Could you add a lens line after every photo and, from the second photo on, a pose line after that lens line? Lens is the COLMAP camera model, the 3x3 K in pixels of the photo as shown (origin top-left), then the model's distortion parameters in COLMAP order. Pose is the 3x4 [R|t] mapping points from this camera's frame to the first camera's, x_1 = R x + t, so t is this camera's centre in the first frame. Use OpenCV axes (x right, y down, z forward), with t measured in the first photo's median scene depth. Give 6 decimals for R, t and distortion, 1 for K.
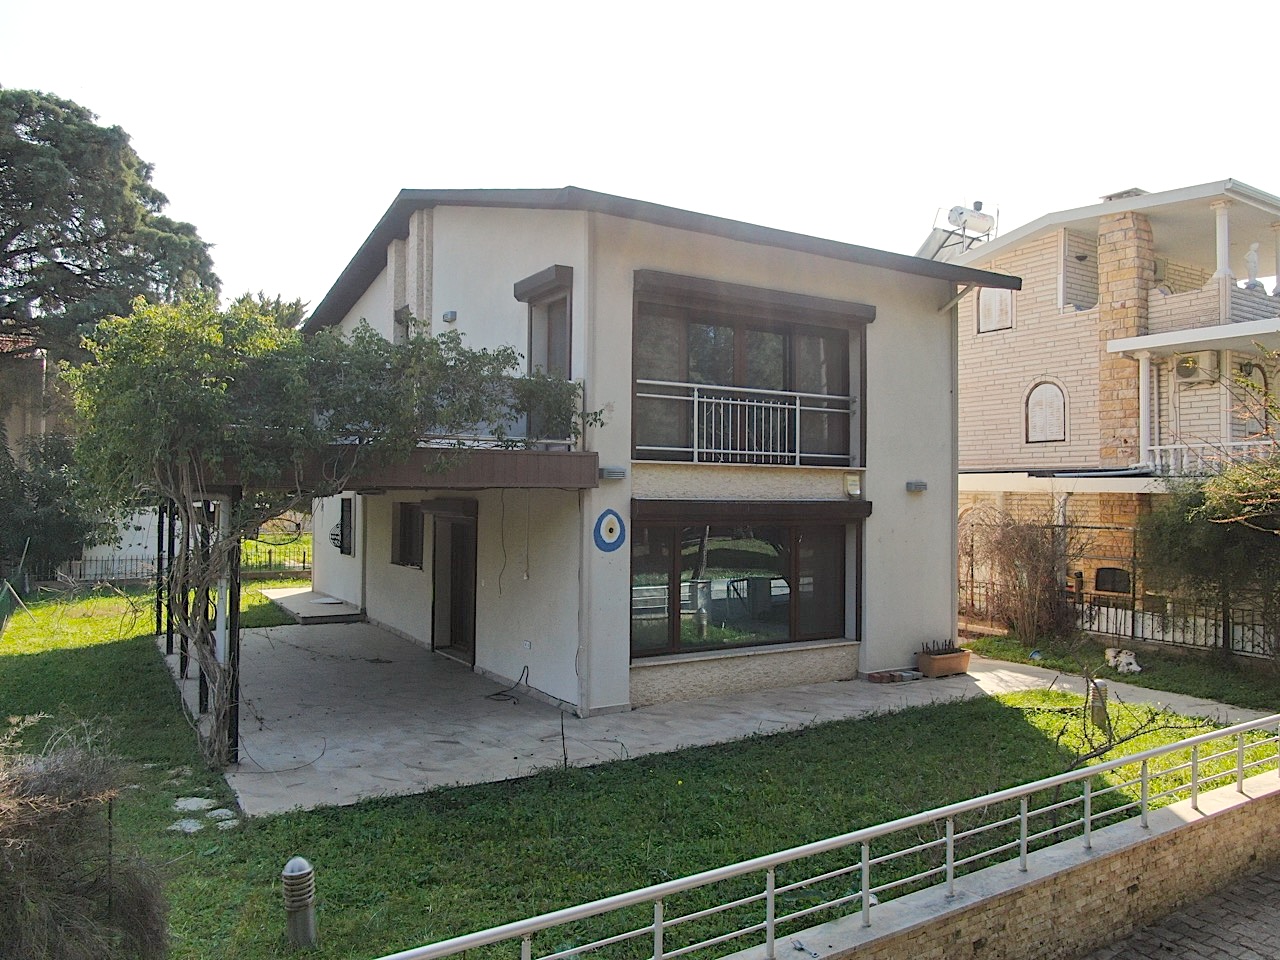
lens RADIAL K [[903.2, 0, 639.3], [0, 903.2, 480.6], [0, 0, 1]] dist [-0.026230, 0.011443]
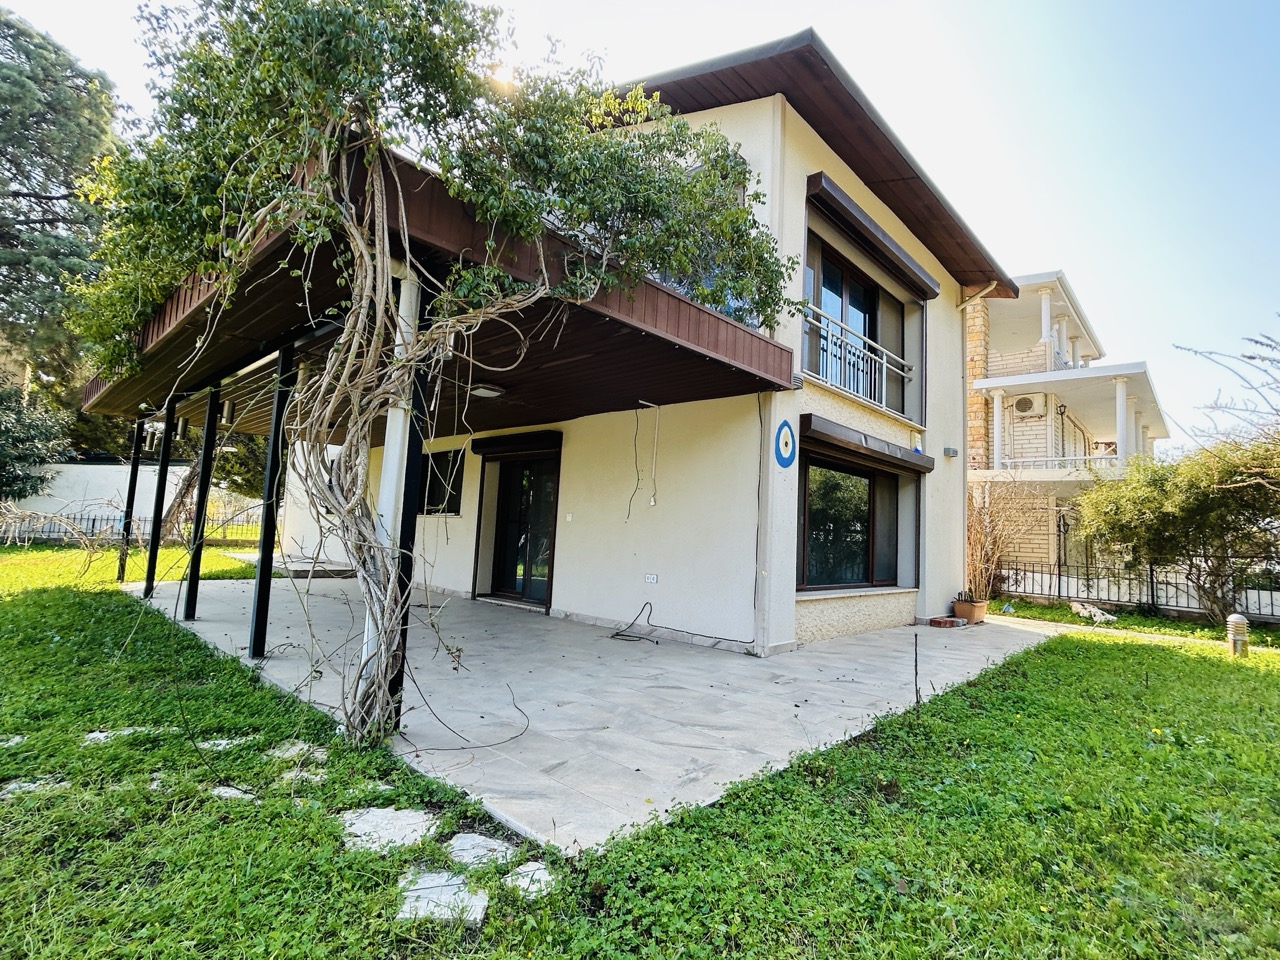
lens RADIAL K [[614.7, 0, 640.9], [0, 614.7, 477.3], [0, 0, 1]] dist [-0.002672, 0.002896]
pose [[0.964319, 0.064160, 0.256850, -0.331229], [-0.047422, 0.996360, -0.070843, 0.140443], [-0.260460, 0.056135, 0.963851, 0.462280]]
